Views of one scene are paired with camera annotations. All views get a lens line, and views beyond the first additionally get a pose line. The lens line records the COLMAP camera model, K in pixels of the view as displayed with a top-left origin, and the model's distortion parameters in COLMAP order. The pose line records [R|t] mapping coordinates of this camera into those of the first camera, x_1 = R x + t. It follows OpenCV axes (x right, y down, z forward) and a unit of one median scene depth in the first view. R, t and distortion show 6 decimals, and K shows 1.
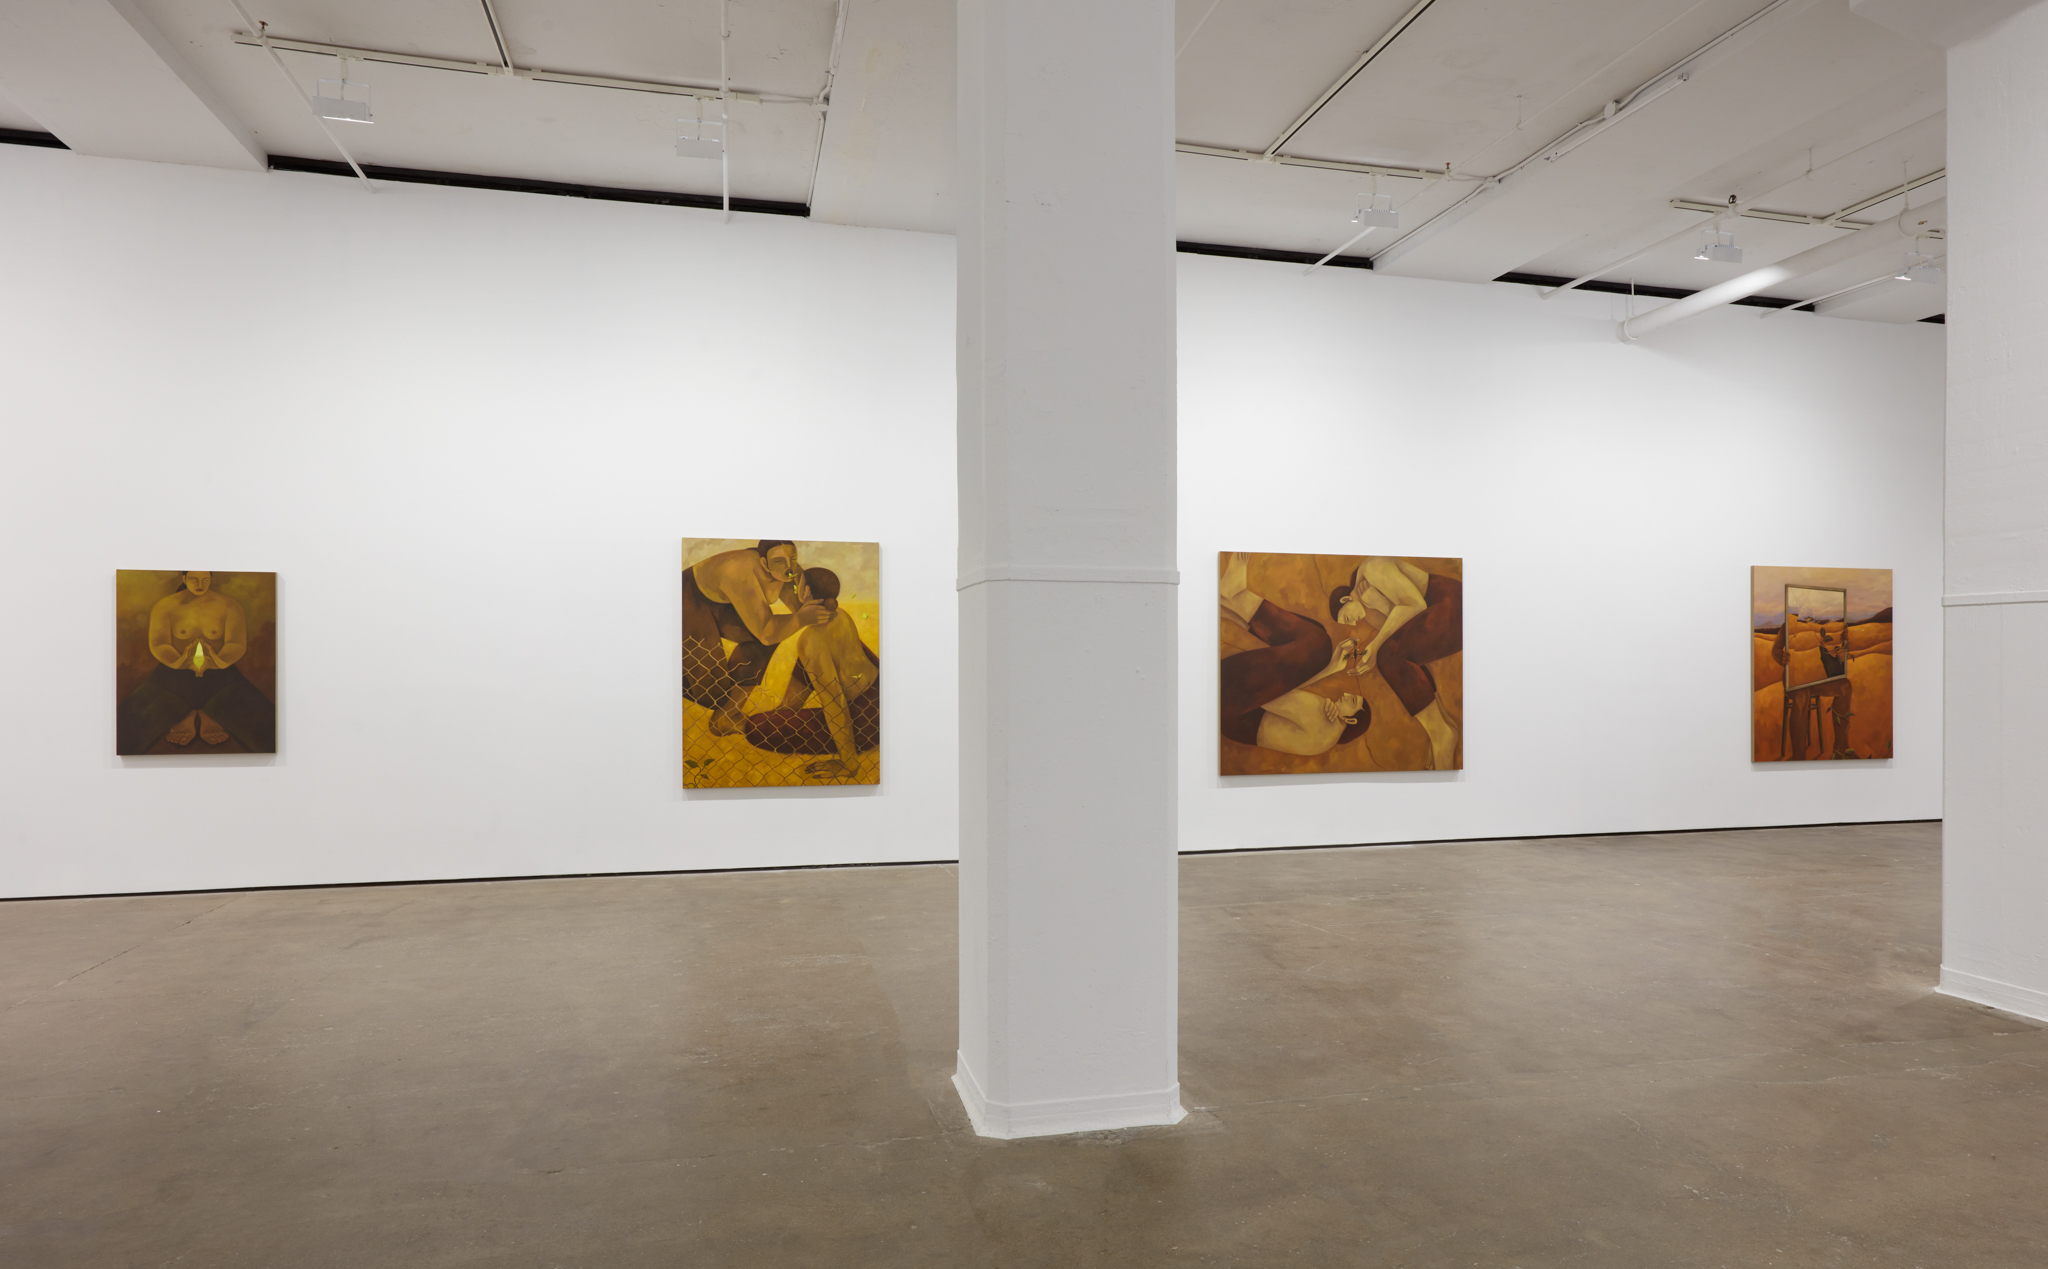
lens RADIAL K [[1302.5, 0, 1181.9], [0, 1302.5, 682.5], [0, 0, 1]] dist [0.010414, -0.001156]
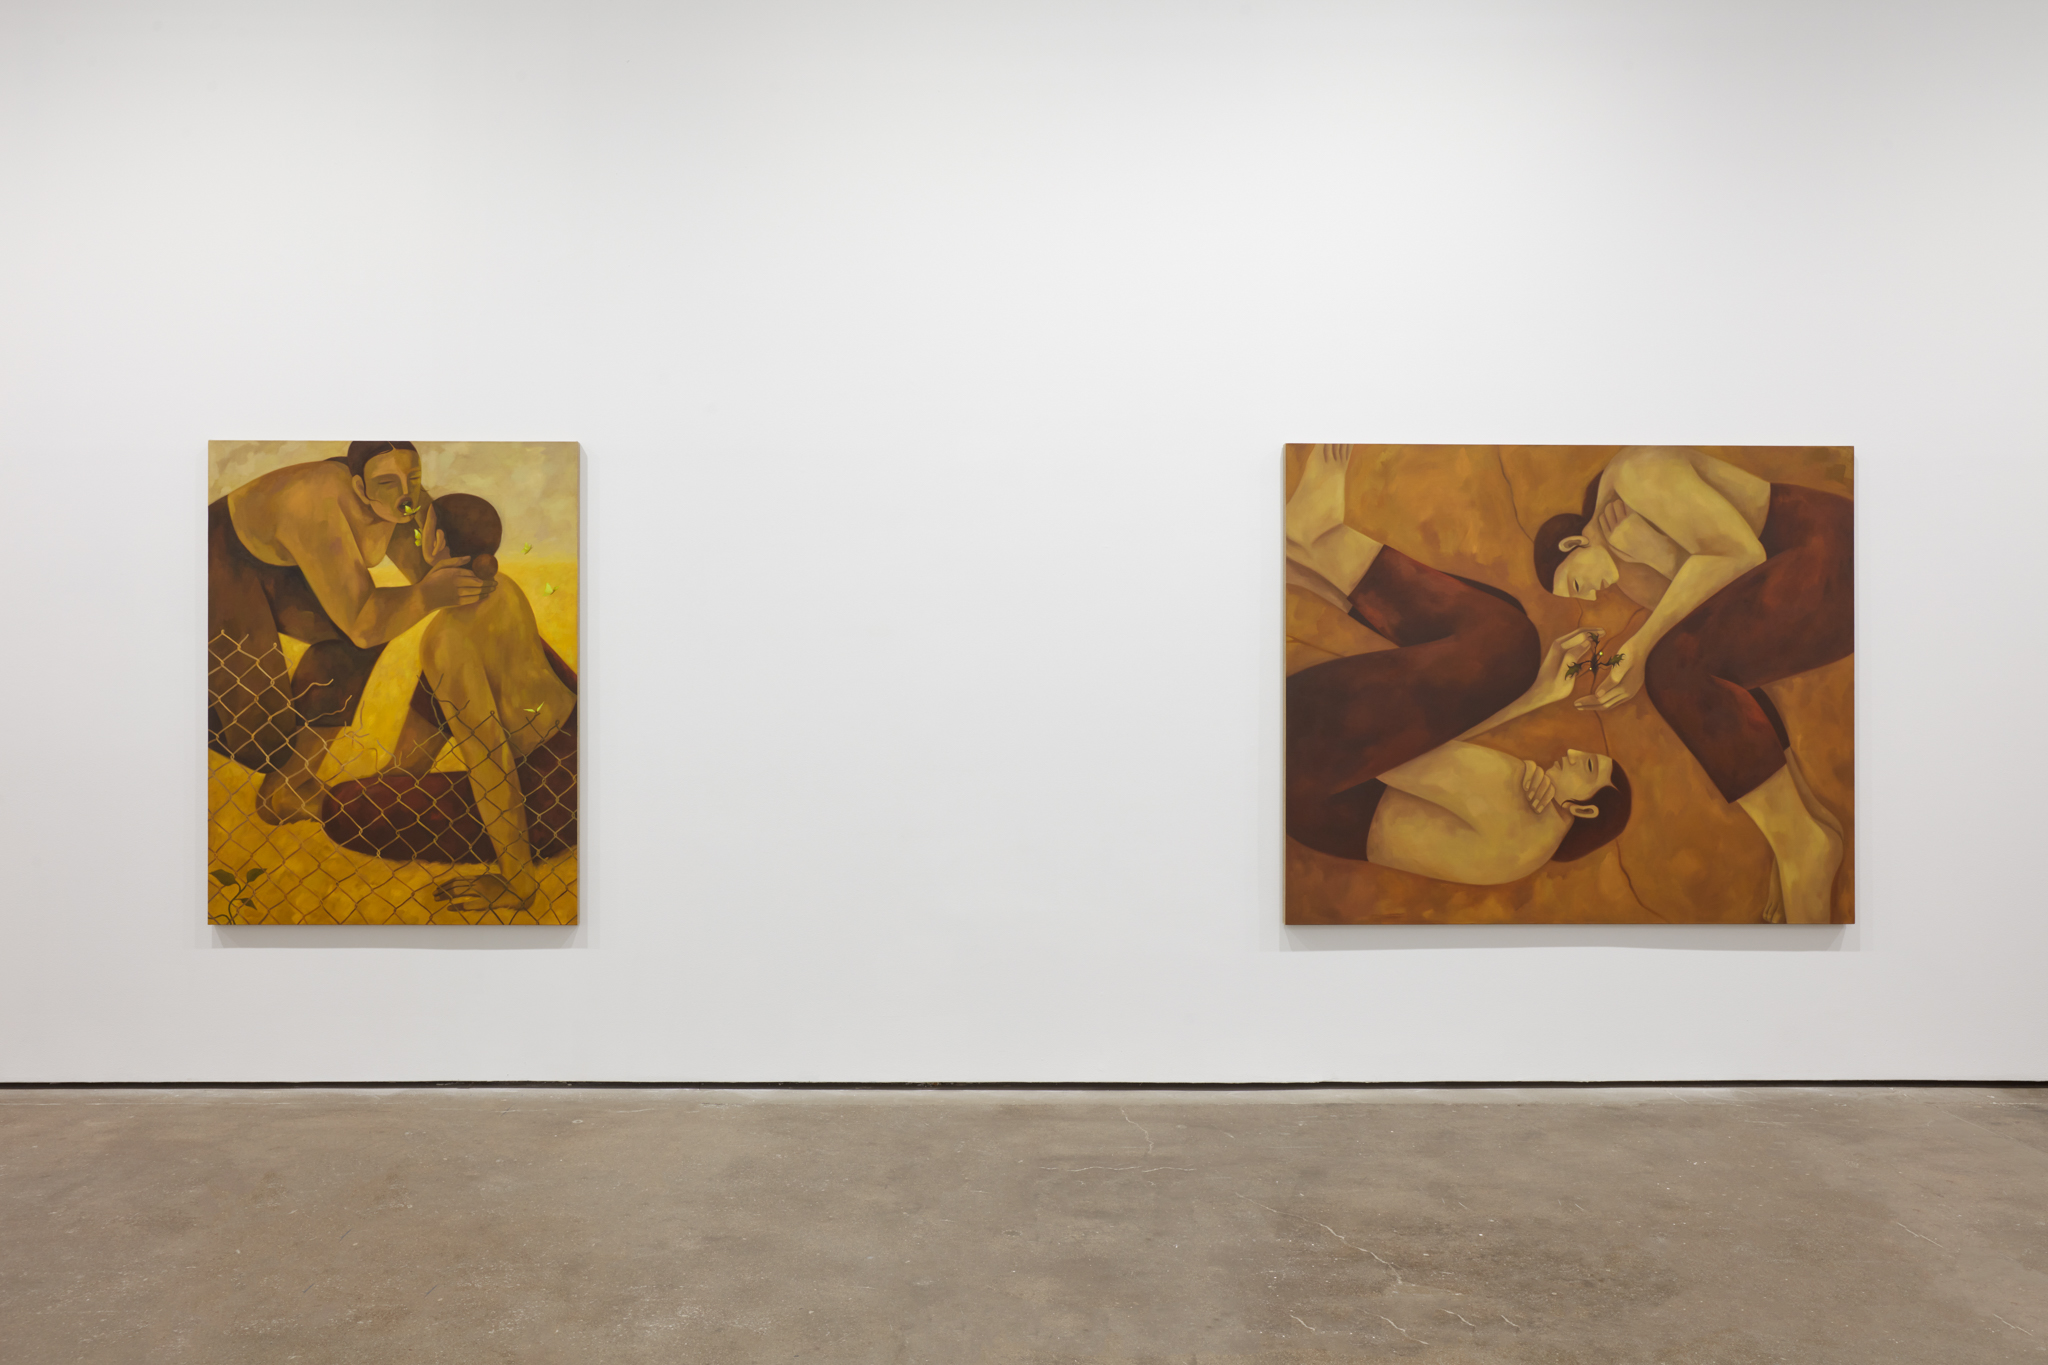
lens RADIAL K [[1627.4, 0, 1017.8], [0, 1627.4, 709.4], [0, 0, 1]] dist [0.003200, 0.018095]
pose [[0.969172, 0.002699, -0.246371, 0.085891], [-0.004388, 0.999970, -0.006309, -0.001513], [0.246347, 0.007195, 0.969155, 0.440300]]
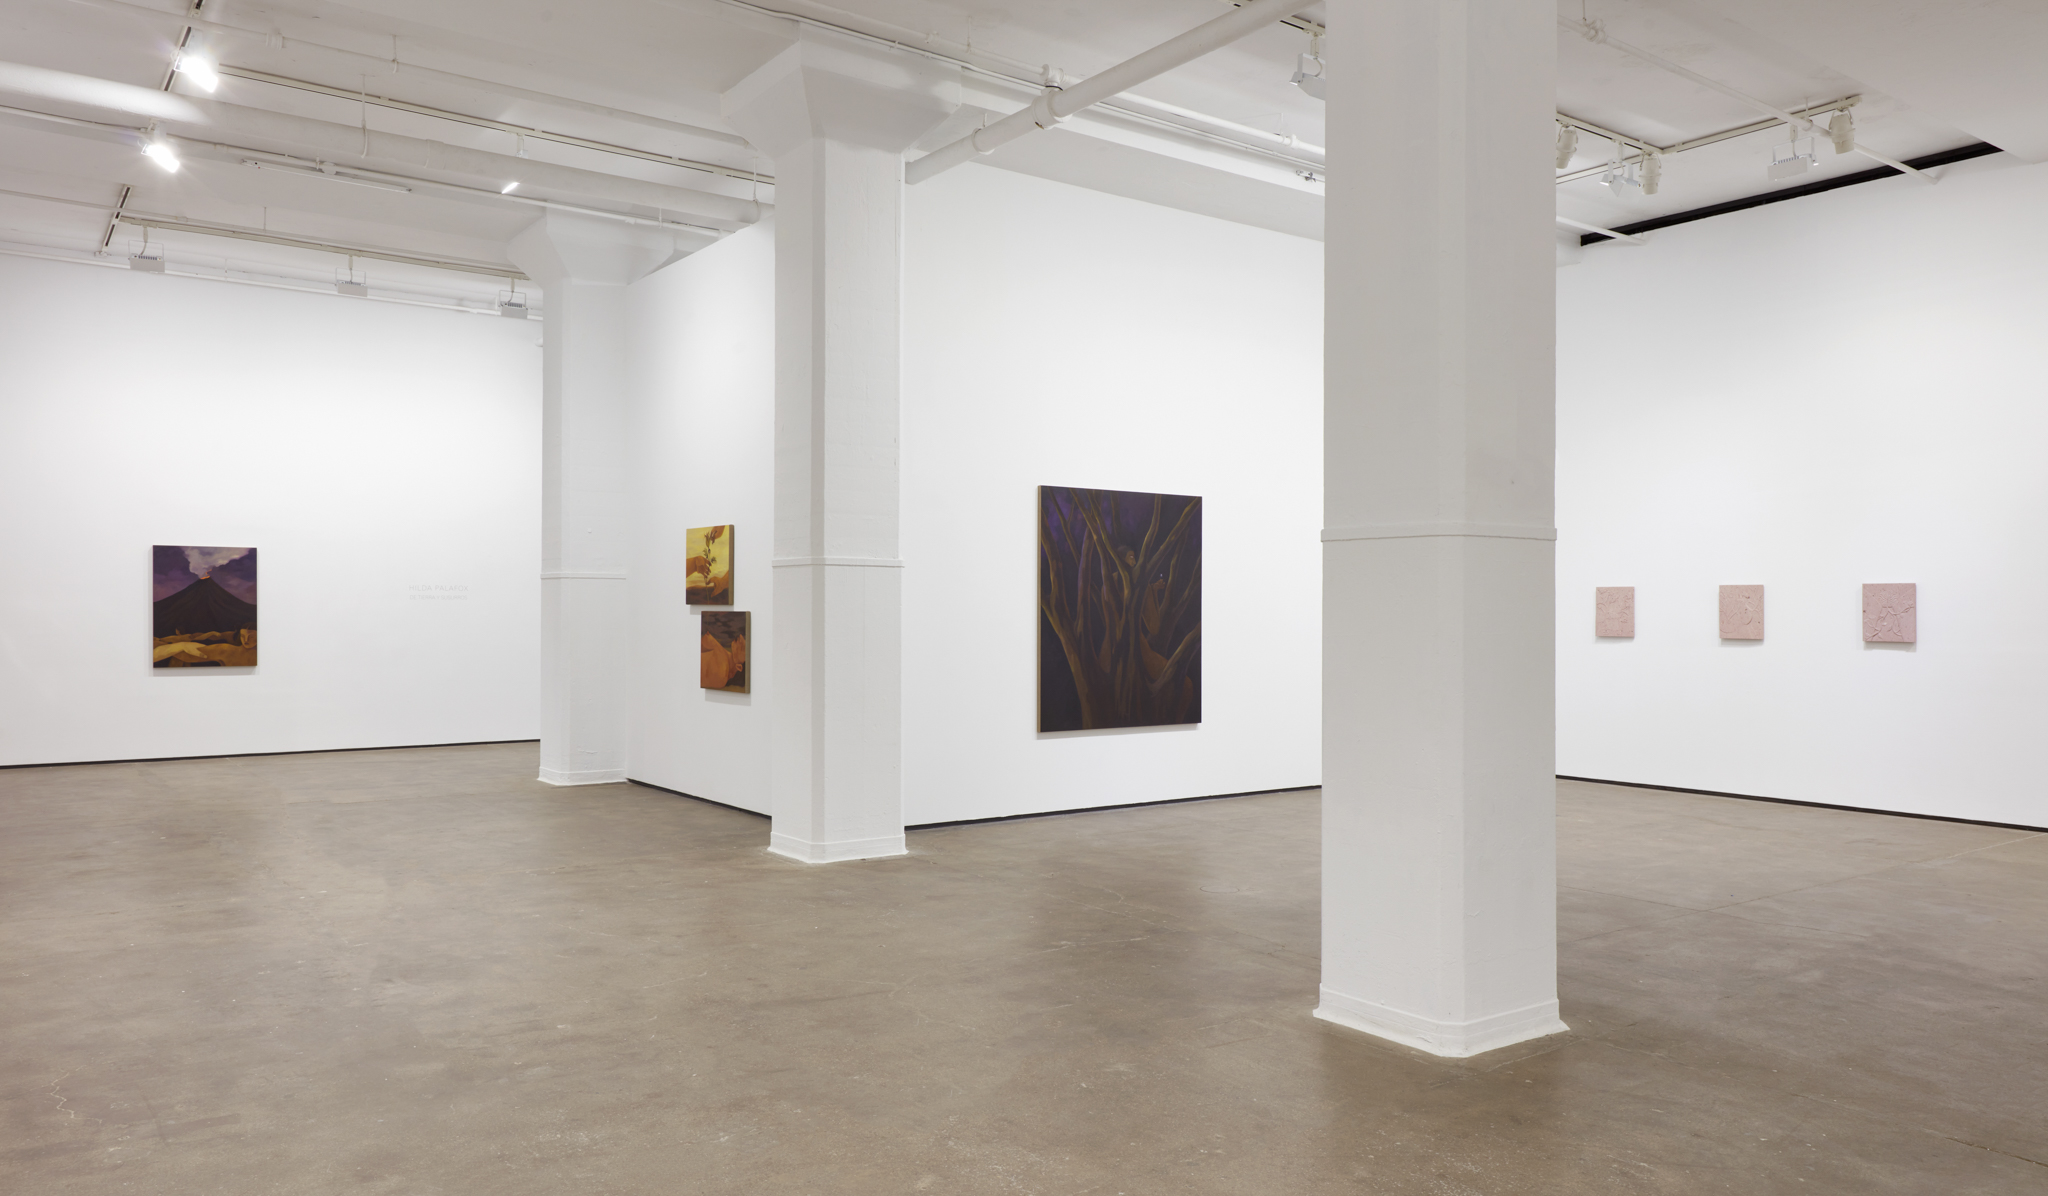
lens RADIAL K [[1444.1, 0, 1035.9], [0, 1444.1, 603.9], [0, 0, 1]] dist [0.009280, 0.001348]
pose [[-0.372612, 0.002978, 0.927983, -0.560957], [0.005897, 0.999982, -0.000841, -0.010824], [-0.927969, 0.005159, -0.372622, 0.848797]]
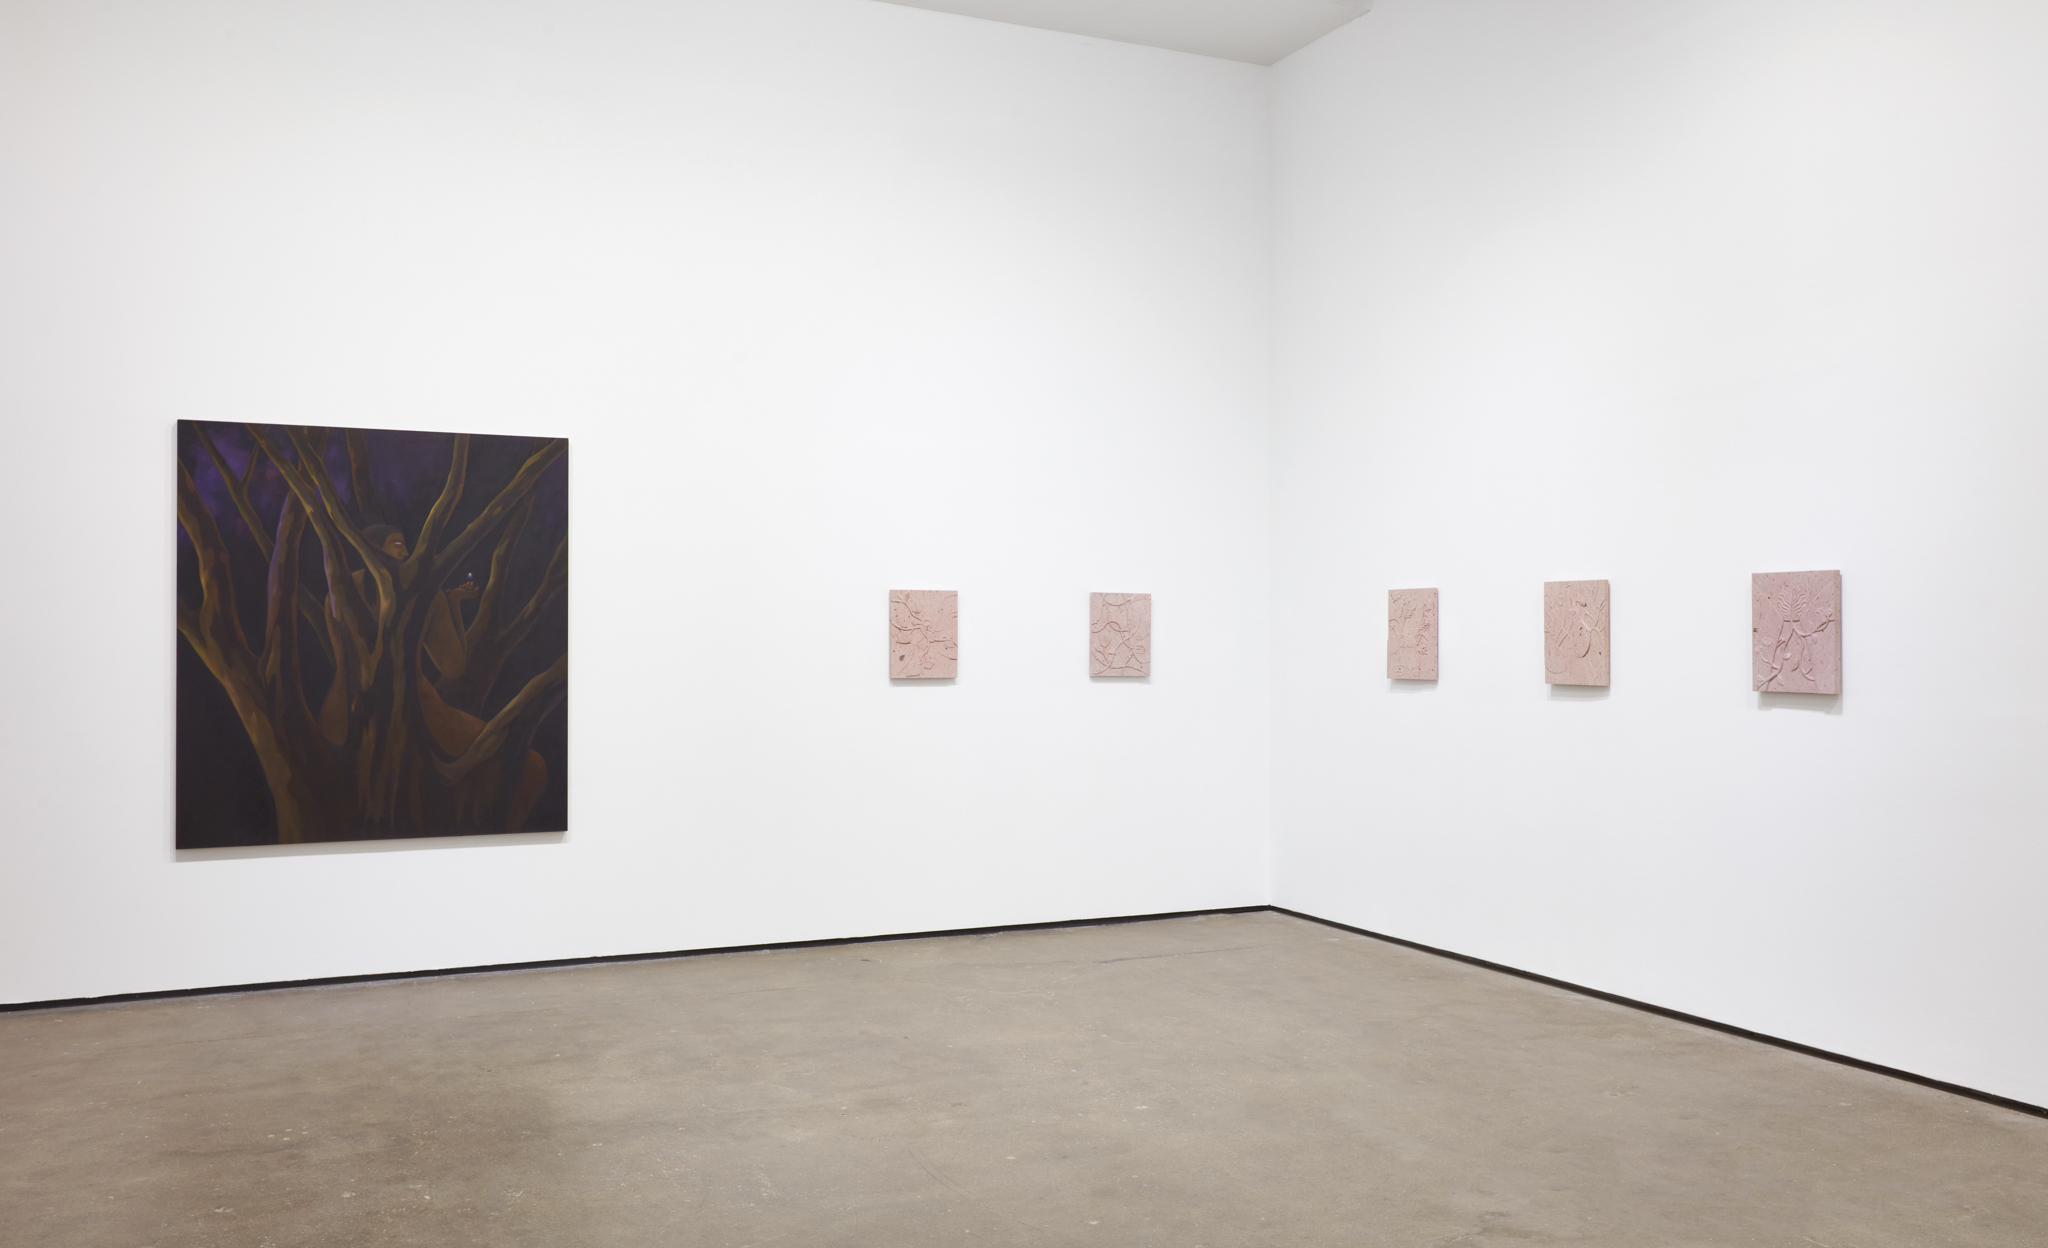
lens RADIAL K [[1724.3, 0, 1016.4], [0, 1724.3, 595.7], [0, 0, 1]] dist [0.002650, 0.012671]
pose [[-0.167249, 0.025465, 0.985586, -0.349750], [0.011317, 0.999650, -0.023907, -0.002617], [-0.985850, 0.007155, -0.167478, 0.204582]]
